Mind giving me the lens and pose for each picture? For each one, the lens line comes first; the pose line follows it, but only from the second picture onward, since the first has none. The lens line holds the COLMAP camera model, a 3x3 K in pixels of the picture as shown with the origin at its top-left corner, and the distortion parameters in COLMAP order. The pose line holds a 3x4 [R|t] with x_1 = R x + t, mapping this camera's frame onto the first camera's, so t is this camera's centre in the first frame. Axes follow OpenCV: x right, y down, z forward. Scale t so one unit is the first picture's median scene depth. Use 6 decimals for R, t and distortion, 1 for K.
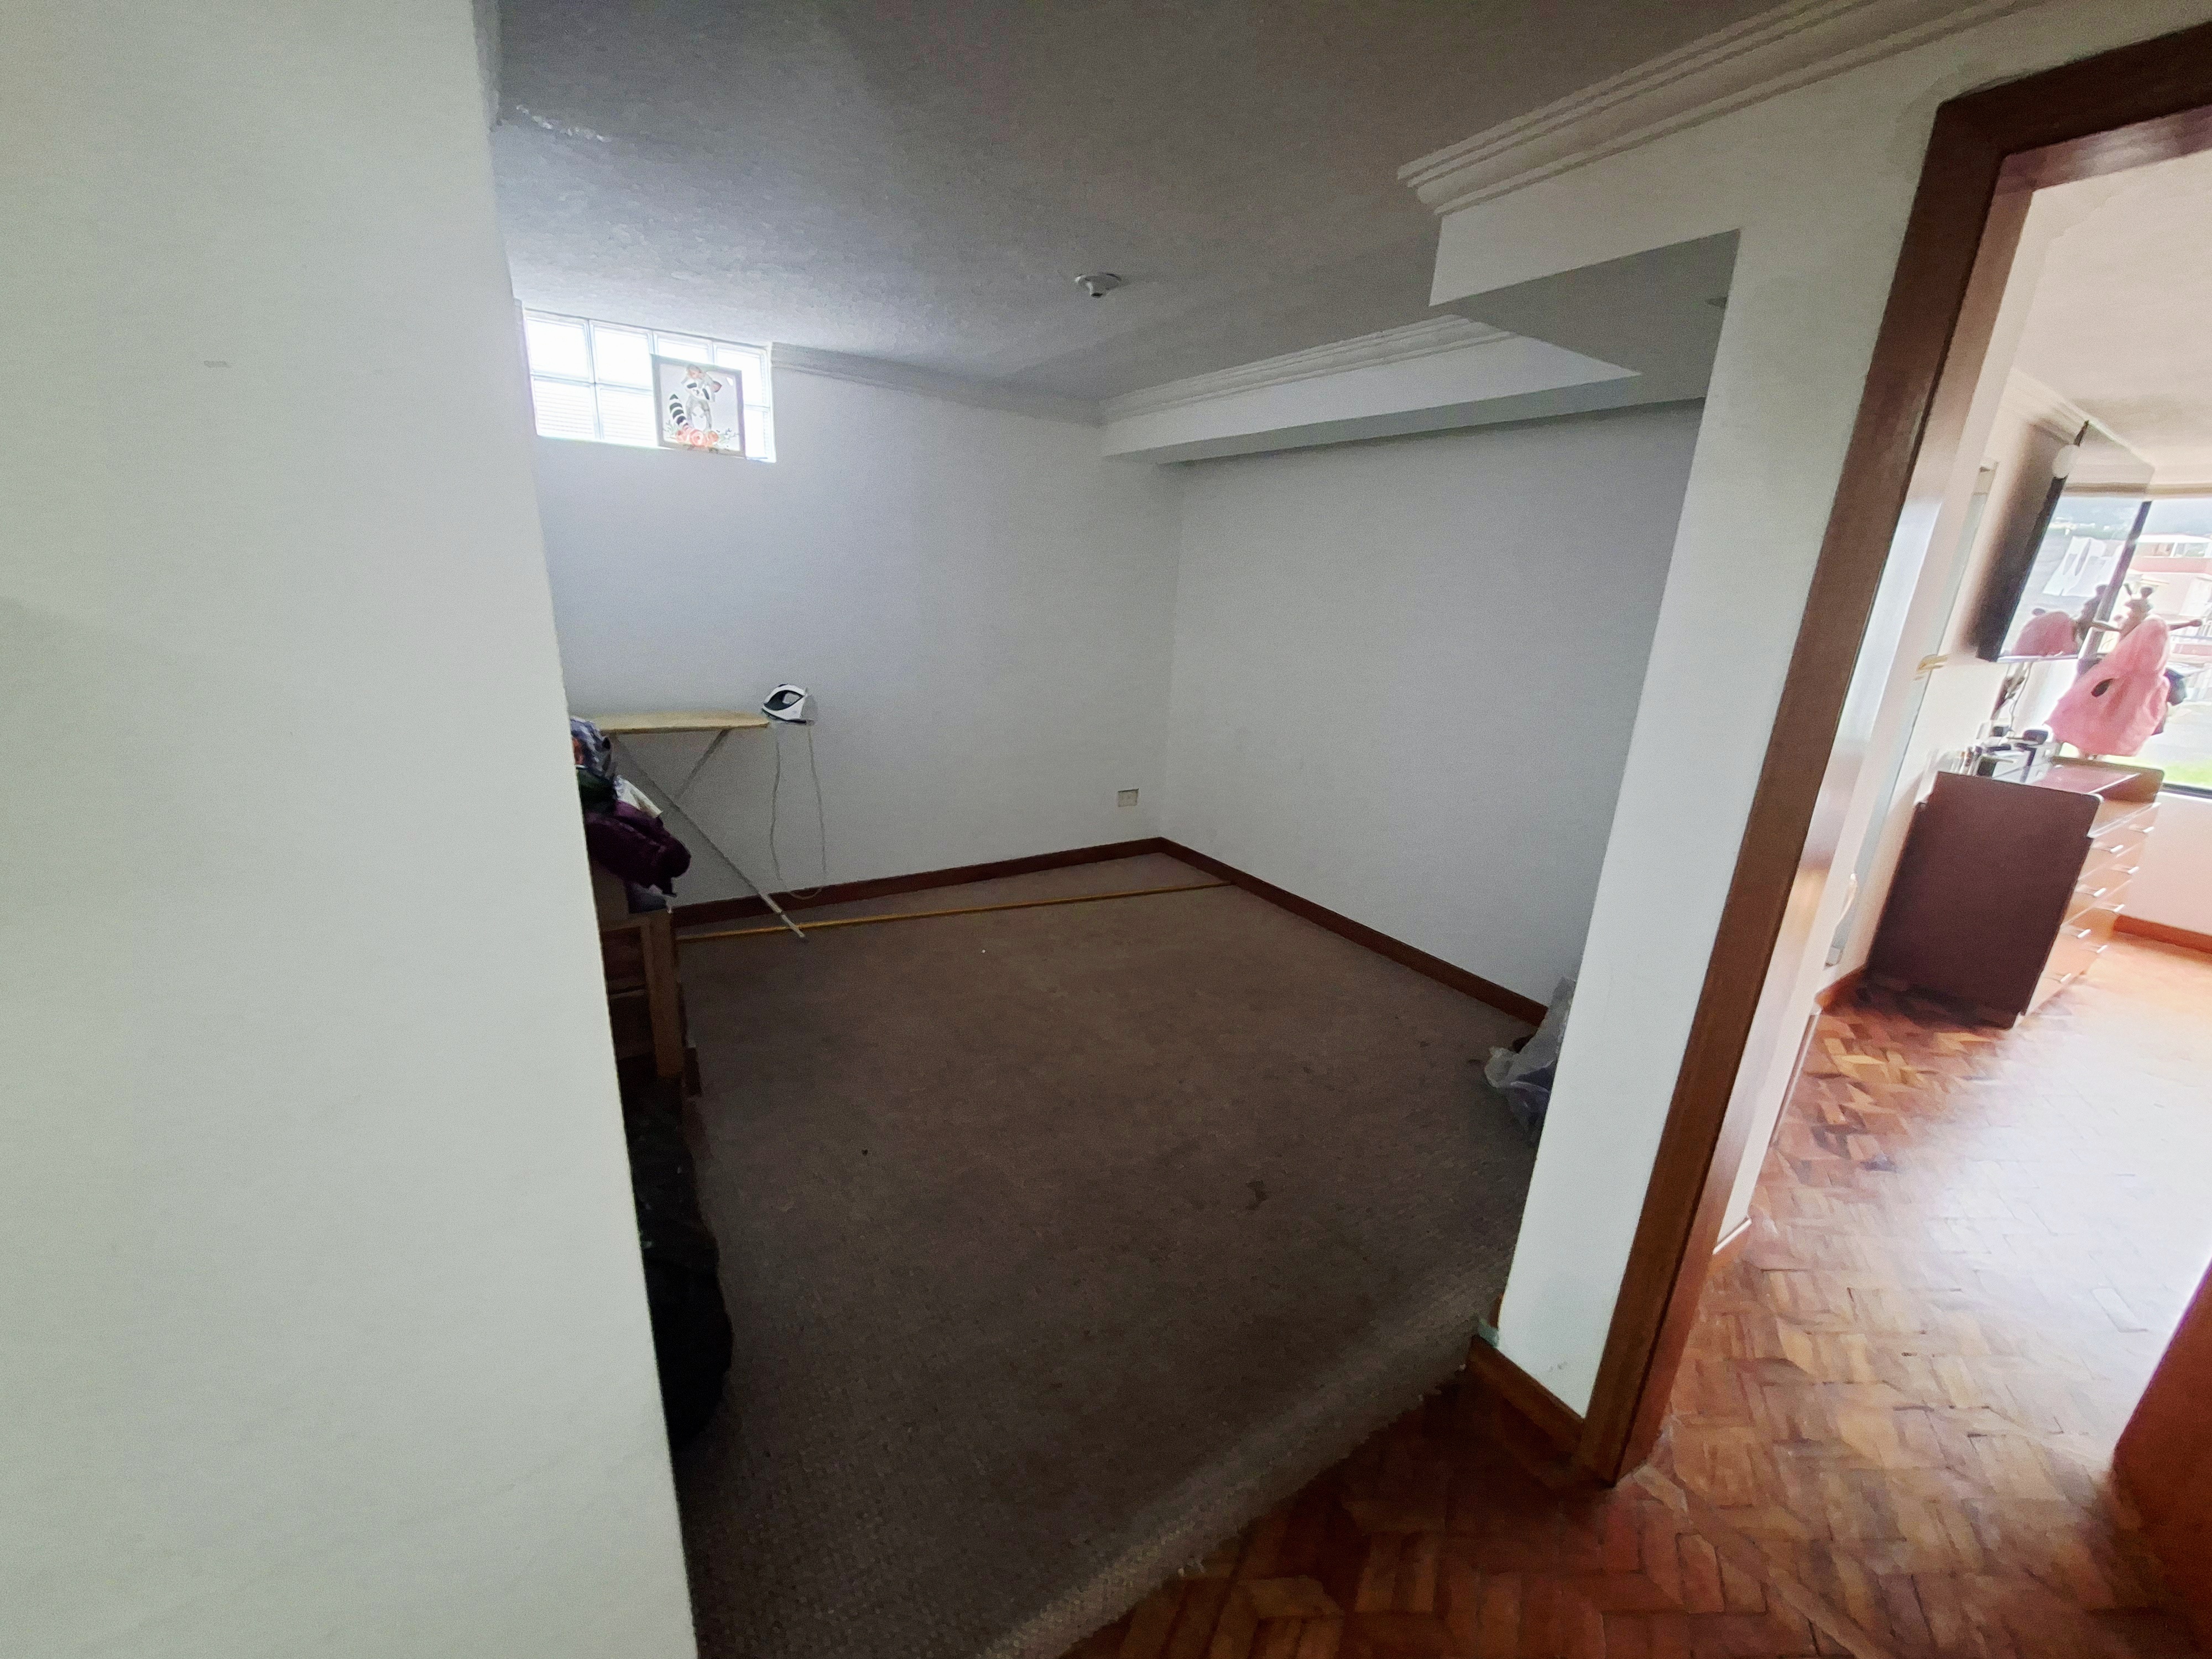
lens RADIAL K [[870.6, 0, 1108.9], [0, 870.6, 830.3], [0, 0, 1]] dist [-0.009722, 0.000118]
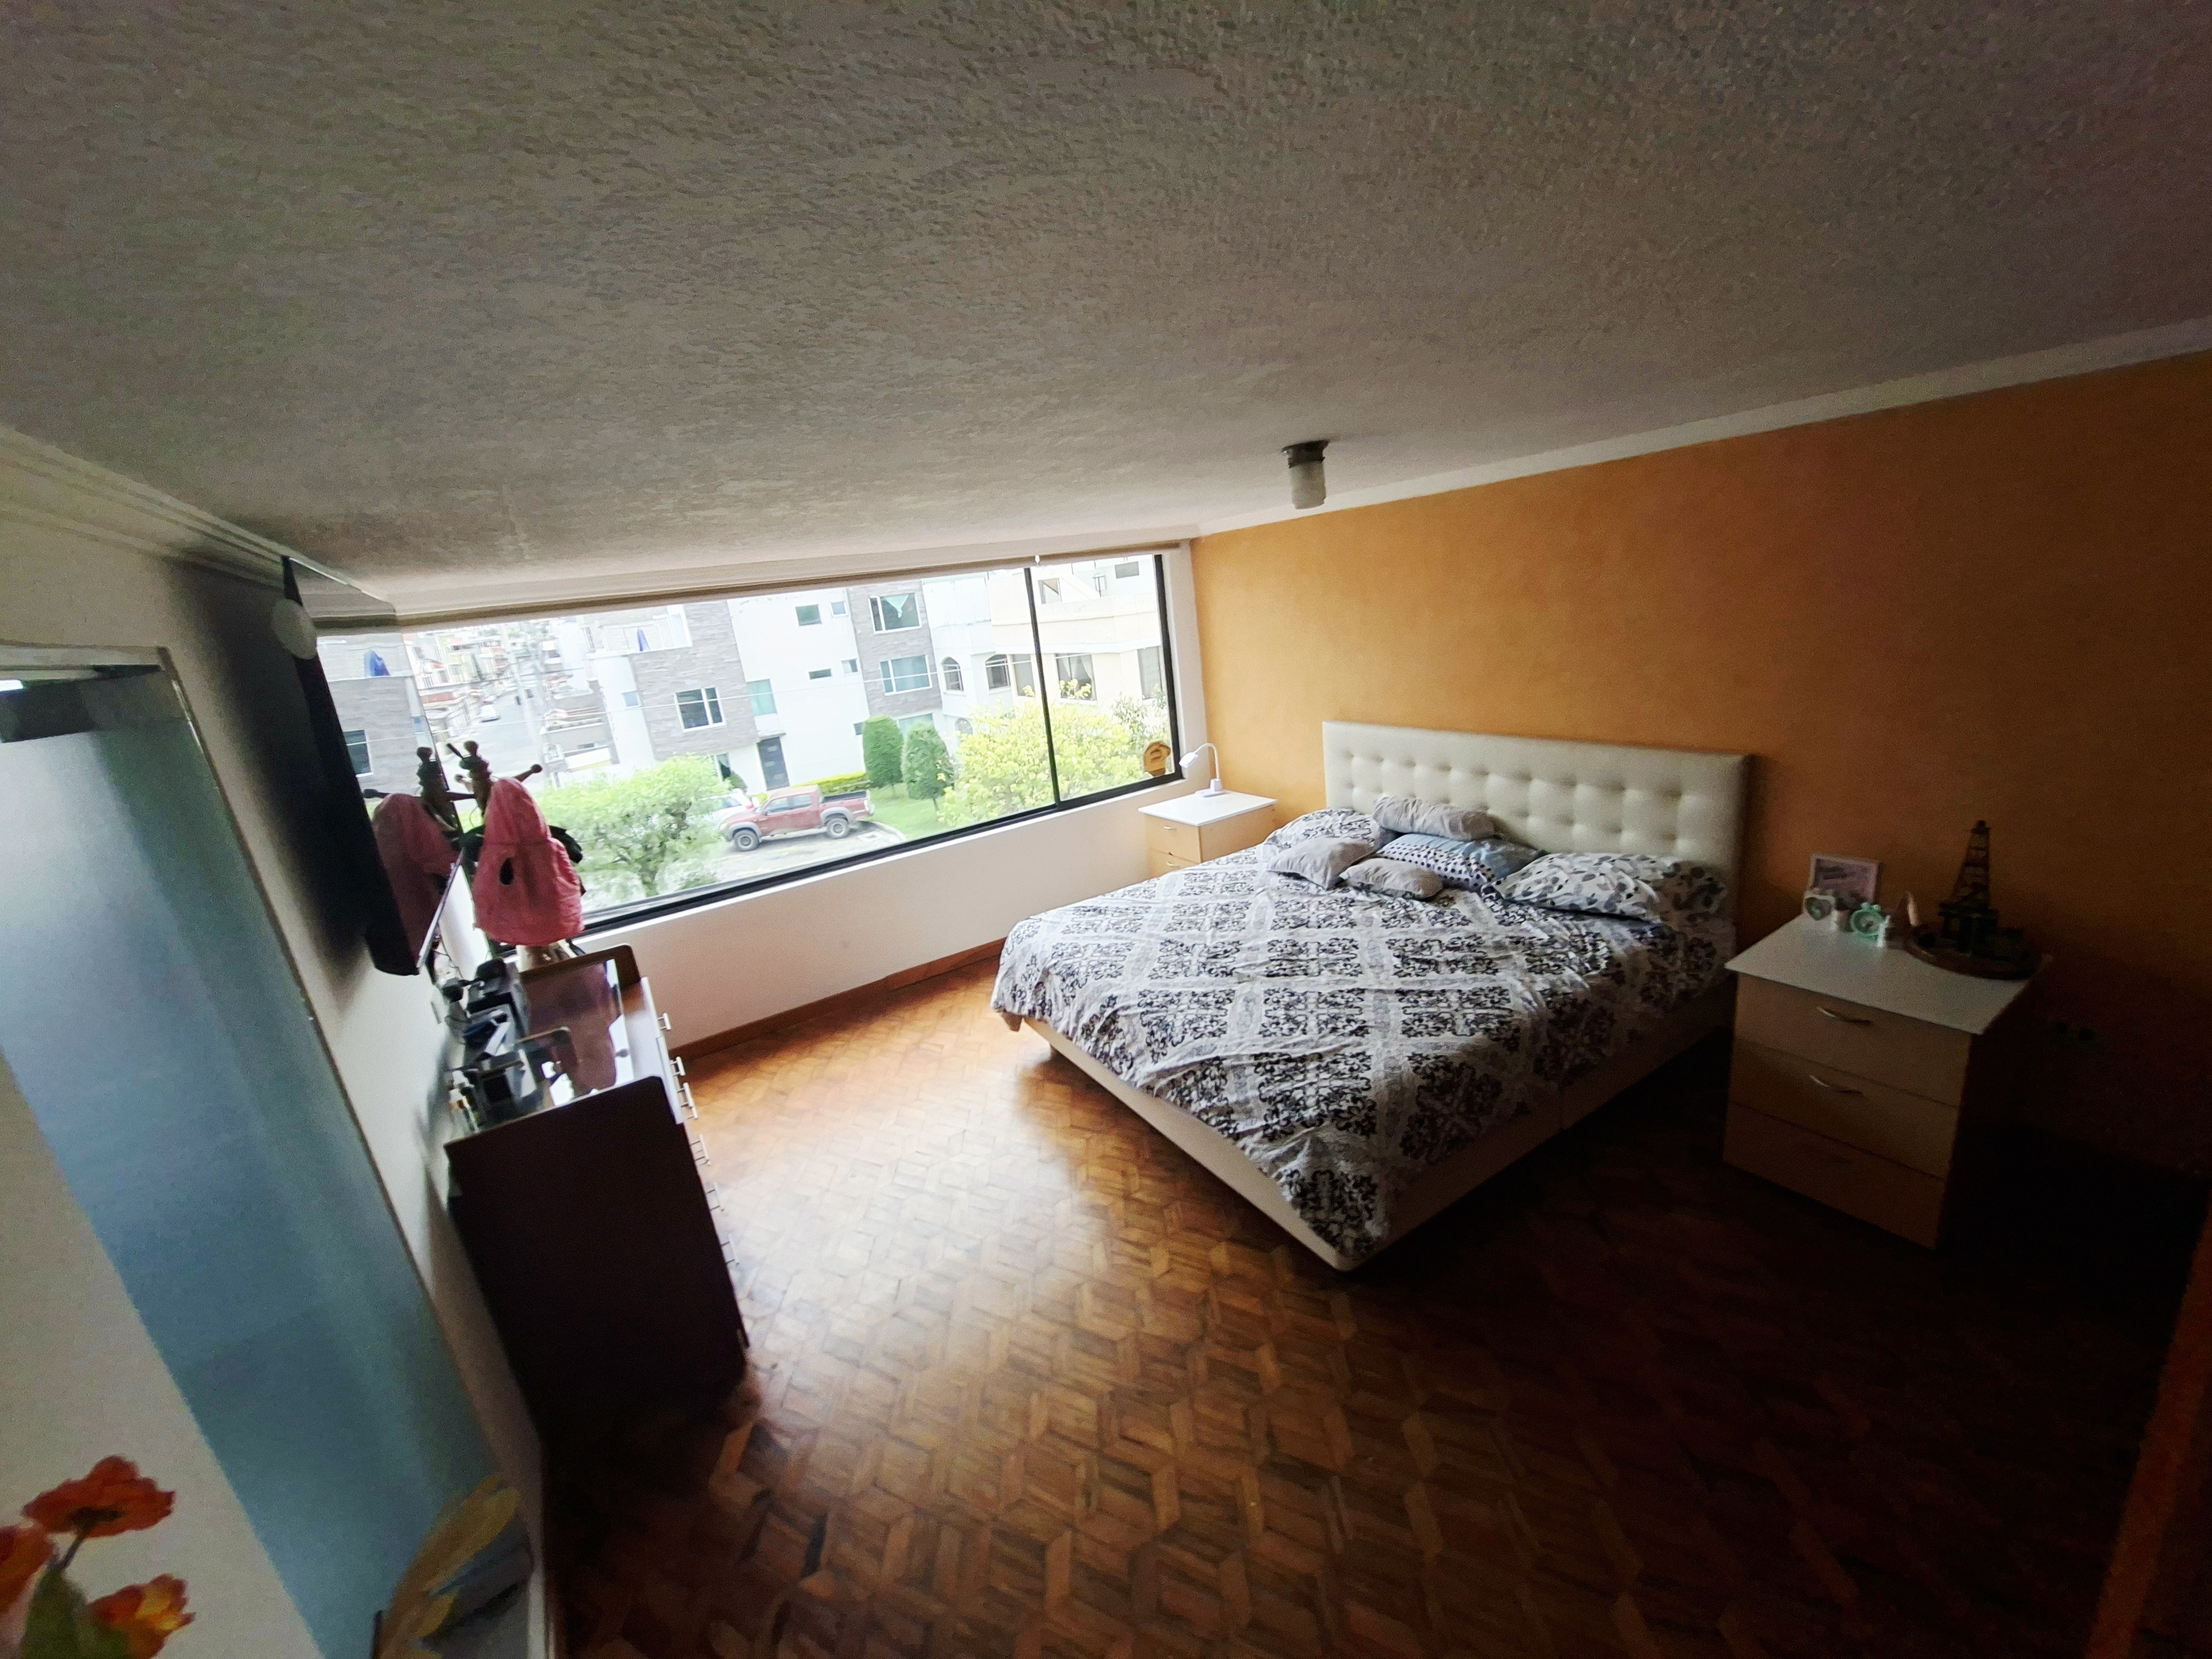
lens RADIAL K [[870.6, 0, 1106.0], [0, 870.6, 832.9], [0, 0, 1]] dist [-0.009722, 0.000118]
pose [[0.003677, -0.316400, 0.948619, 0.474066], [0.406895, 0.867018, 0.287606, -0.223579], [-0.913468, 0.384931, 0.131929, 0.431933]]
